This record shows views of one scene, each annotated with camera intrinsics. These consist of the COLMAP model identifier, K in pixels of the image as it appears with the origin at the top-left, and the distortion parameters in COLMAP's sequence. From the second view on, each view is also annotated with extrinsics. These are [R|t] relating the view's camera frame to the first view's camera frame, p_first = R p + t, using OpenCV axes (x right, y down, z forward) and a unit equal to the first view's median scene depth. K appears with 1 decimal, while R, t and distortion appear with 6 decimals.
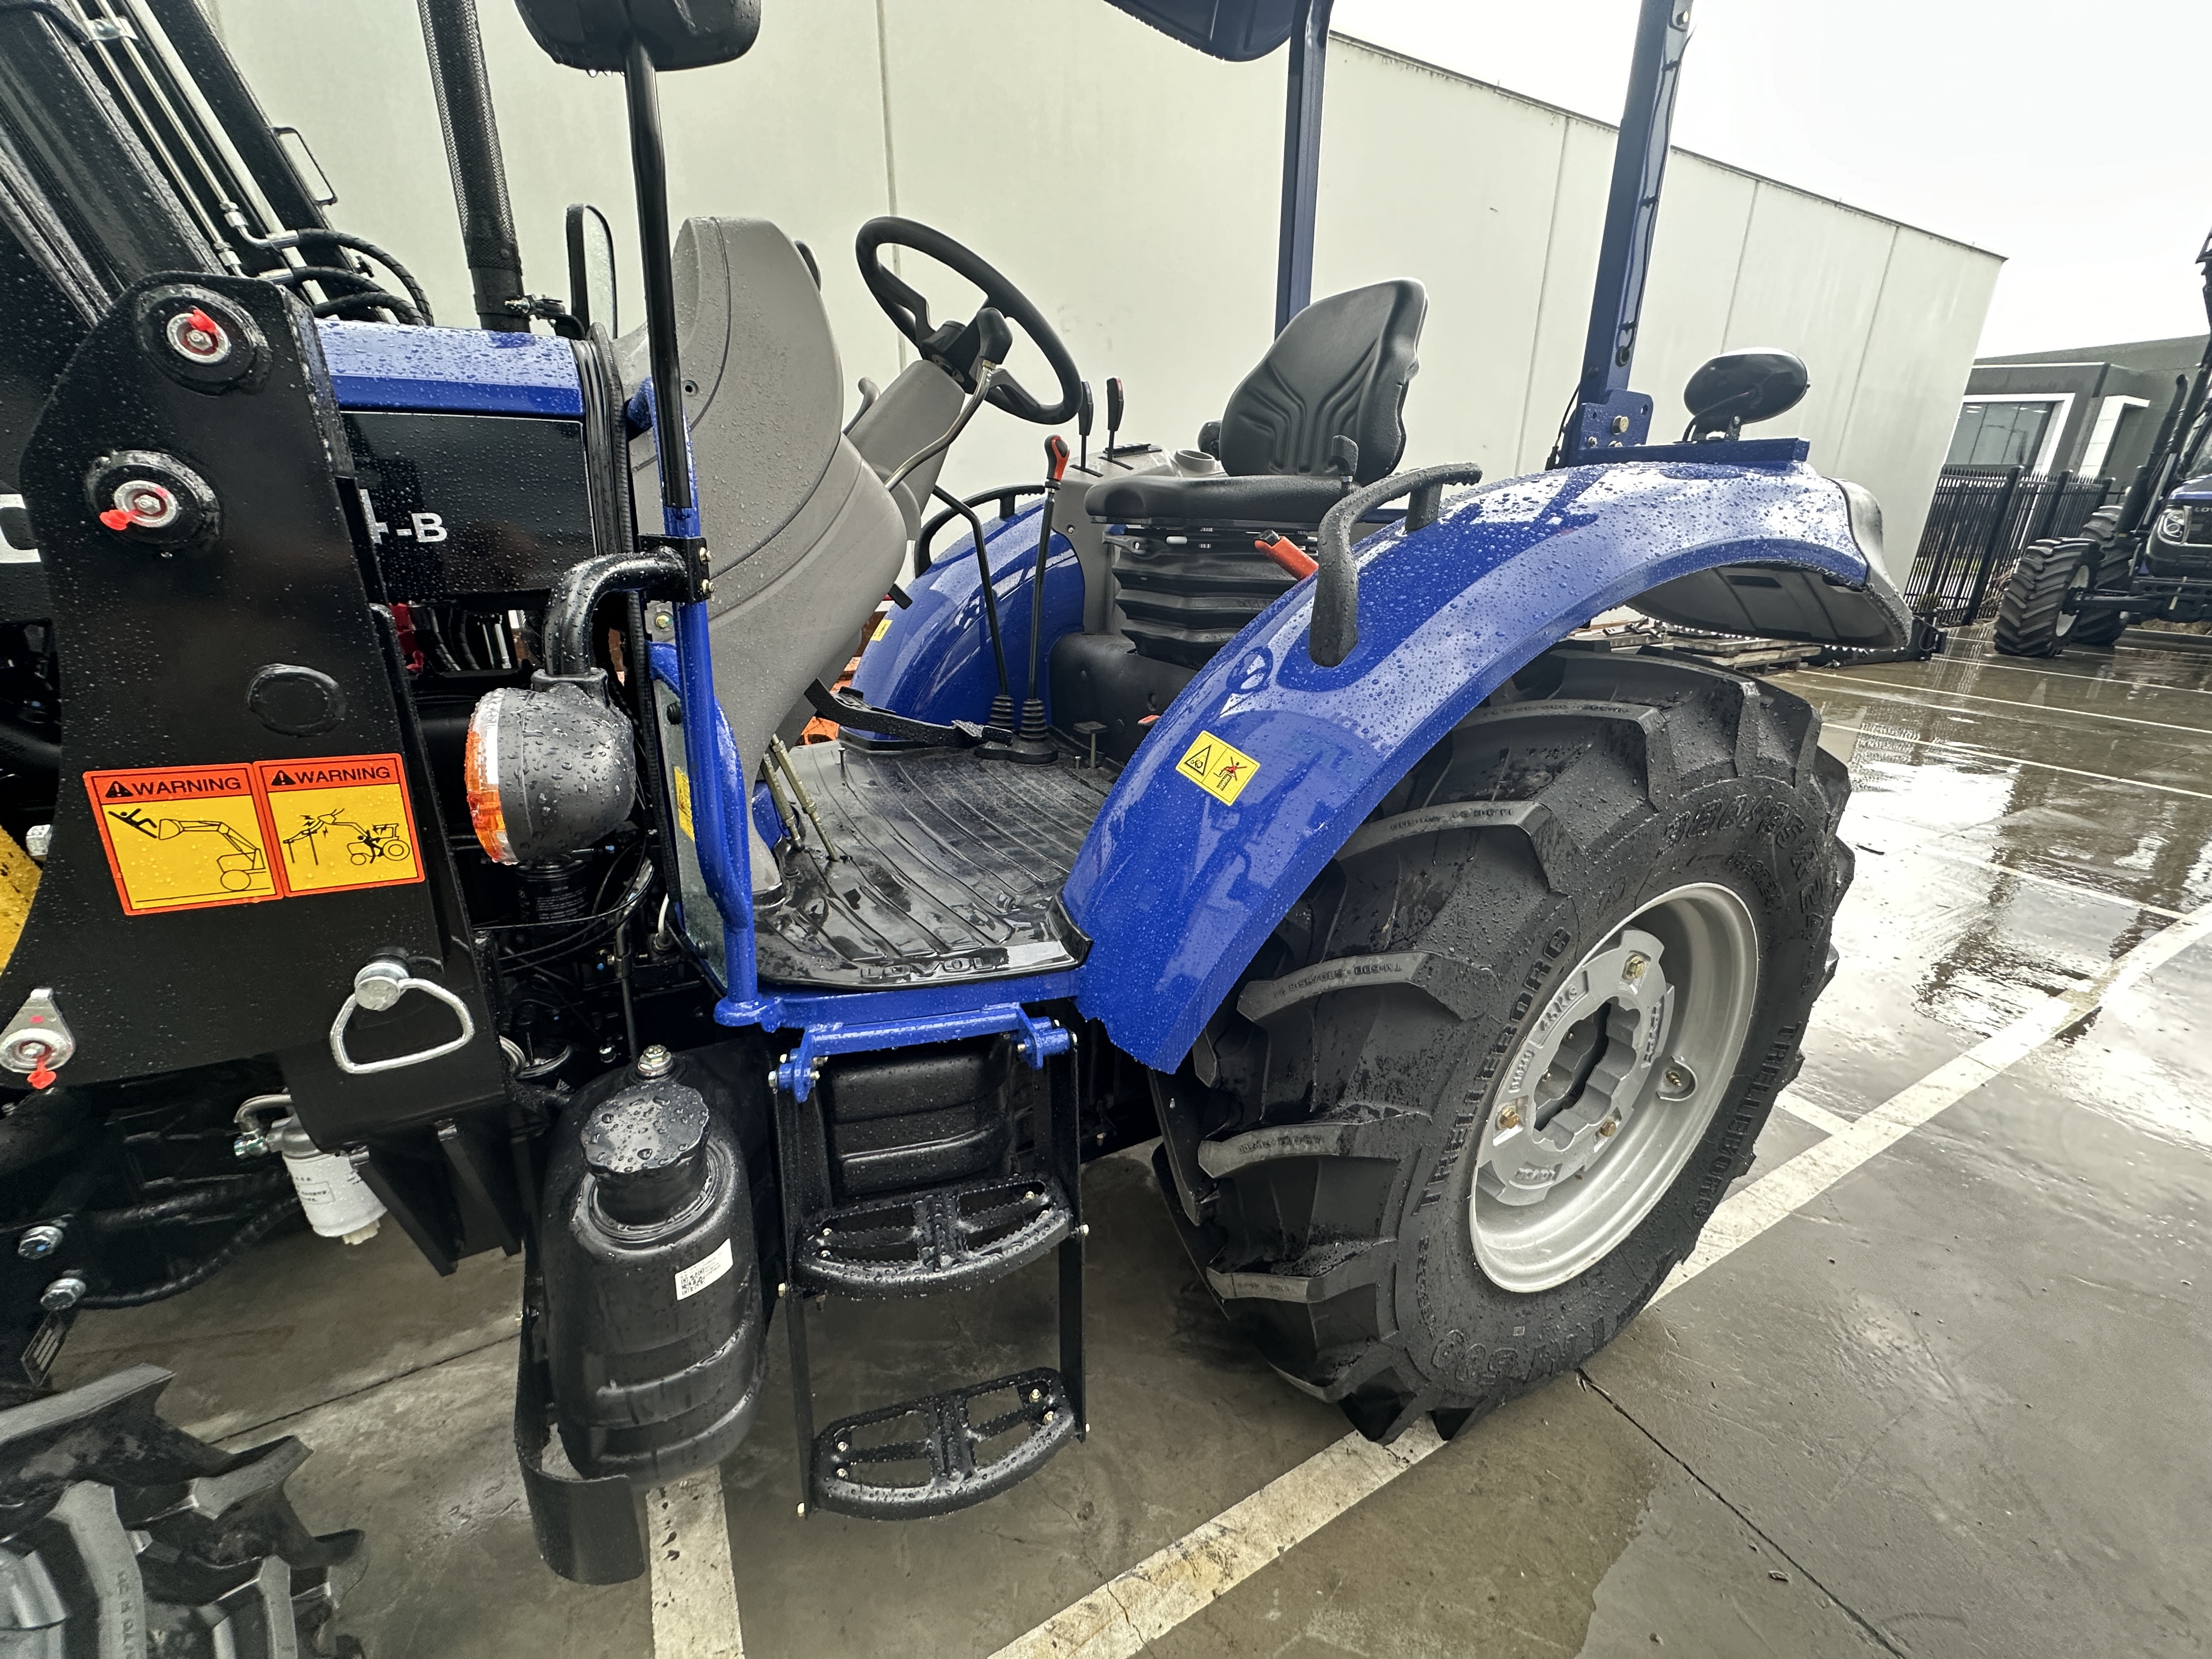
lens RADIAL K [[880.8, 0, 1106.0], [0, 880.8, 829.5], [0, 0, 1]] dist [-0.002110, -0.000160]
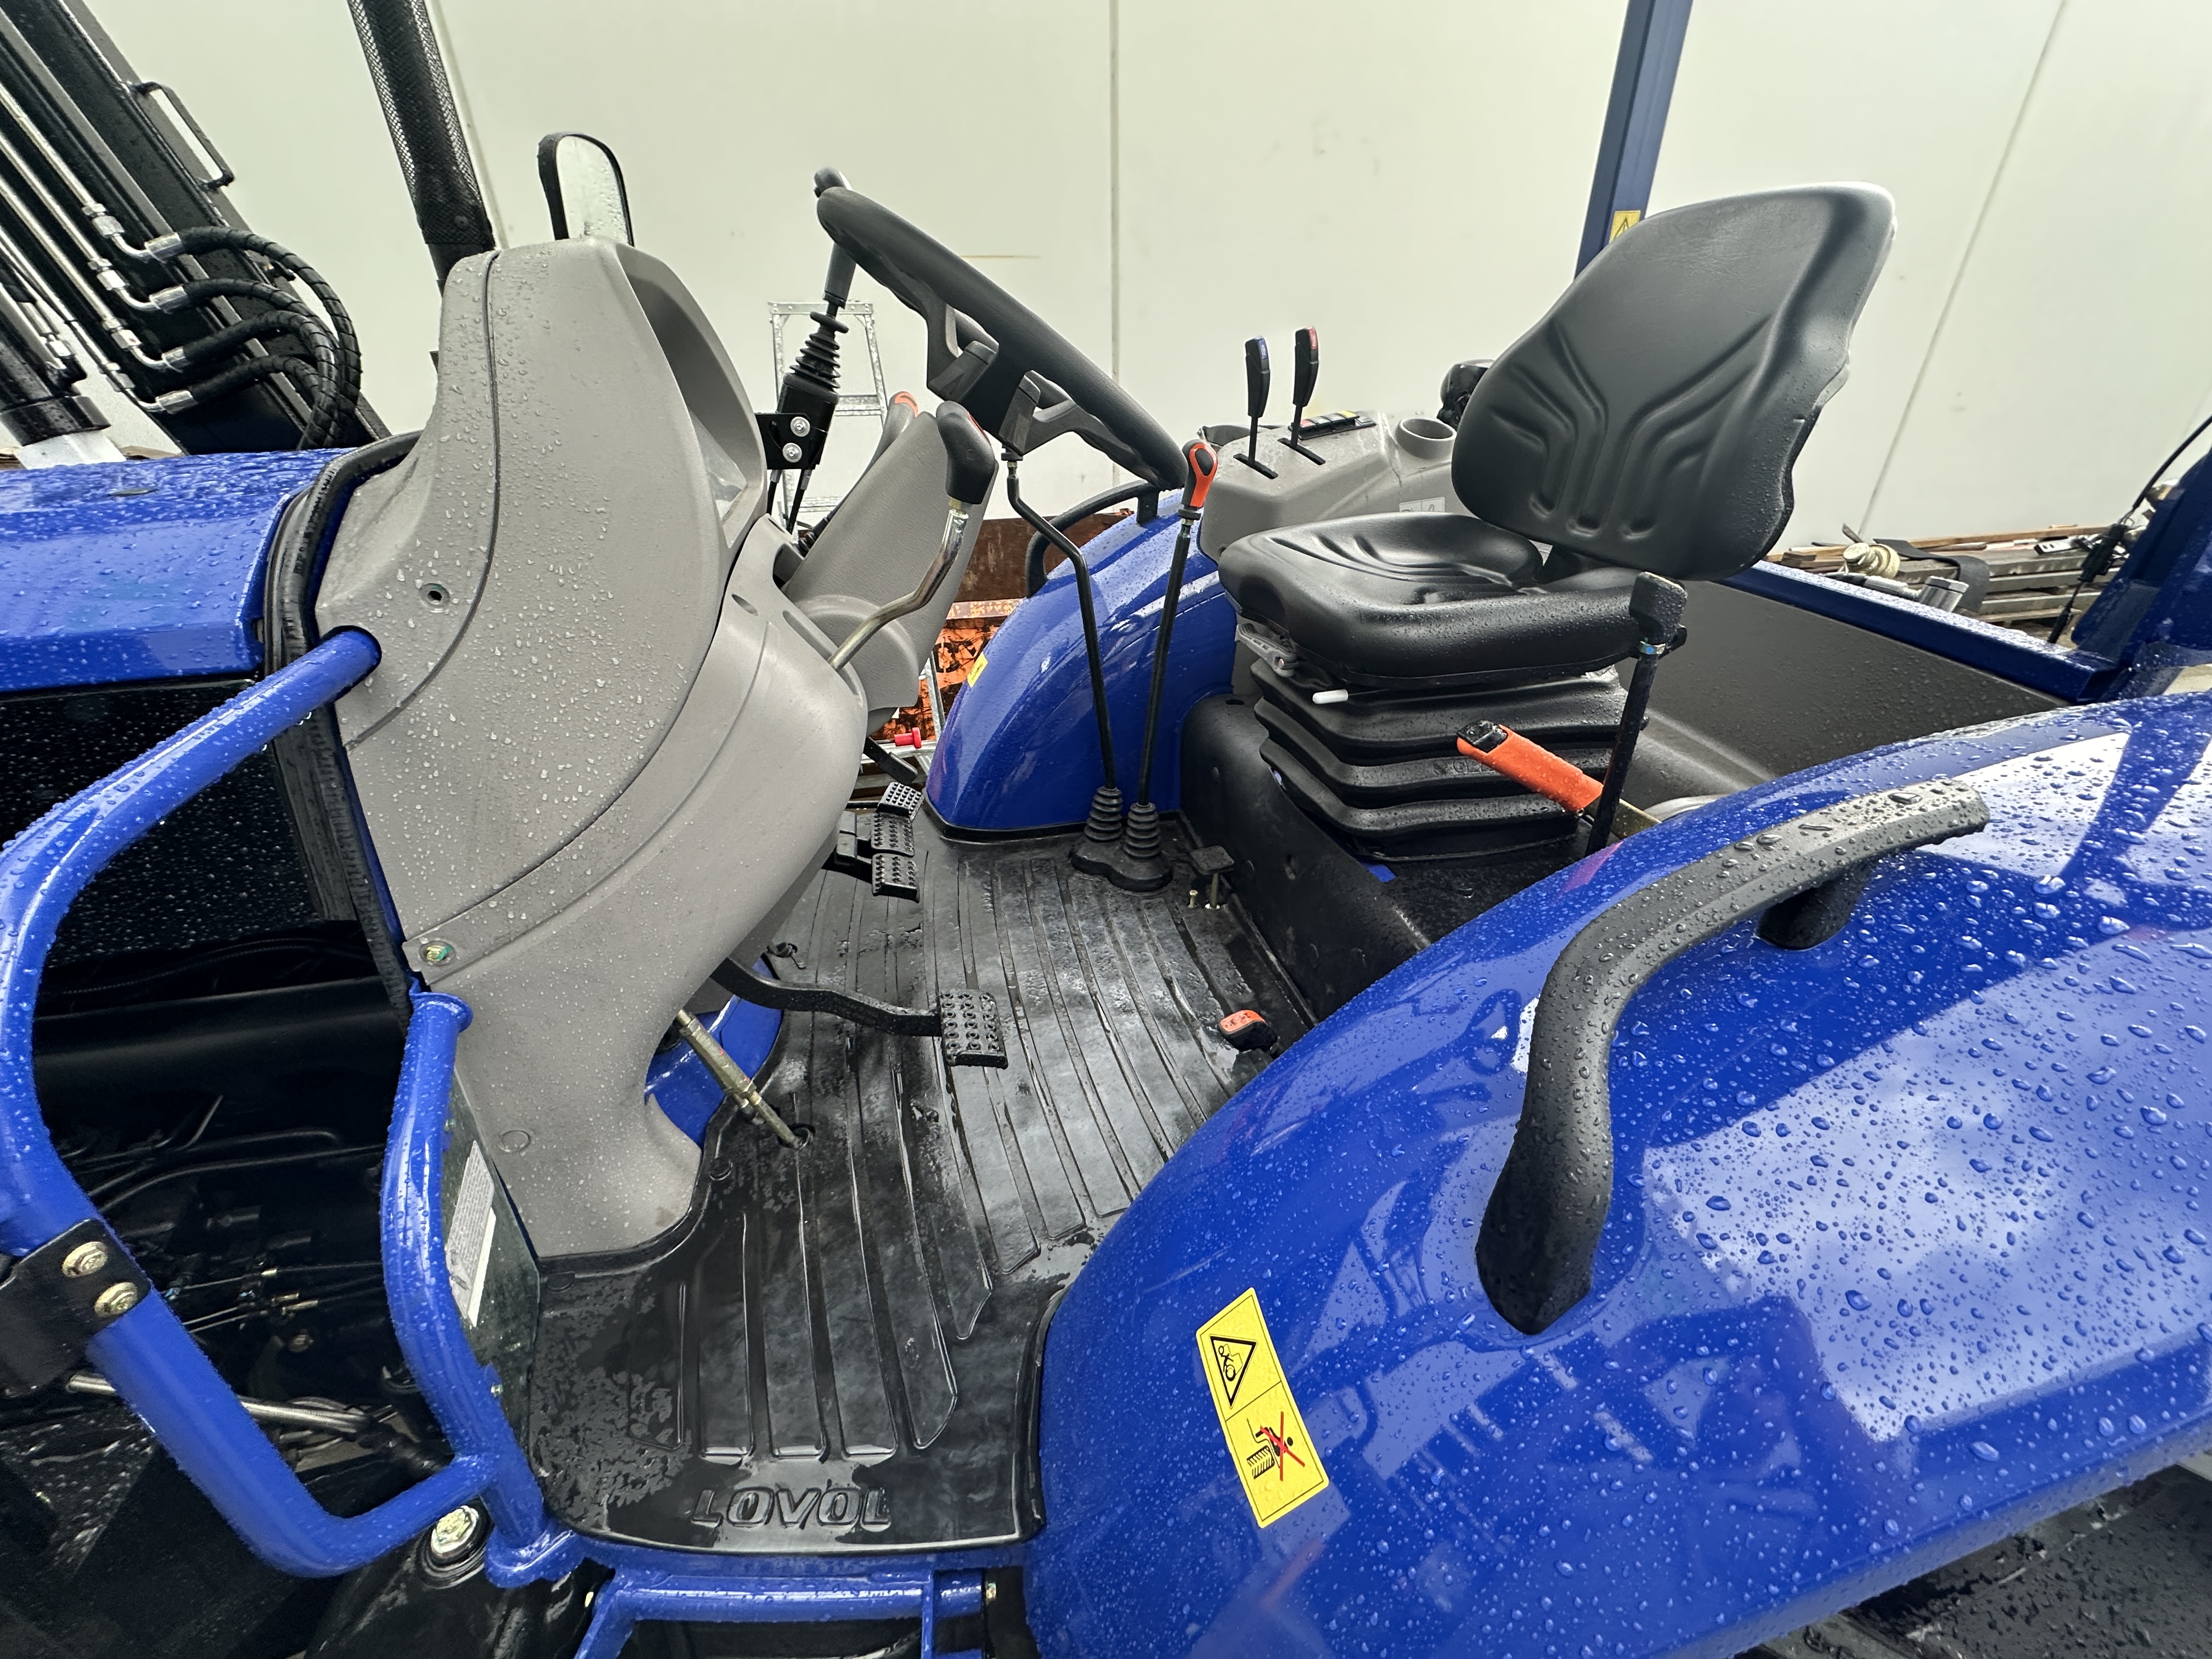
lens RADIAL K [[880.8, 0, 1106.0], [0, 880.8, 829.5], [0, 0, 1]] dist [-0.002110, -0.000160]
pose [[0.965562, 0.112741, -0.234475, 0.079697], [-0.071967, 0.981807, 0.175717, -0.318095], [0.250020, -0.152791, 0.956109, 0.342961]]
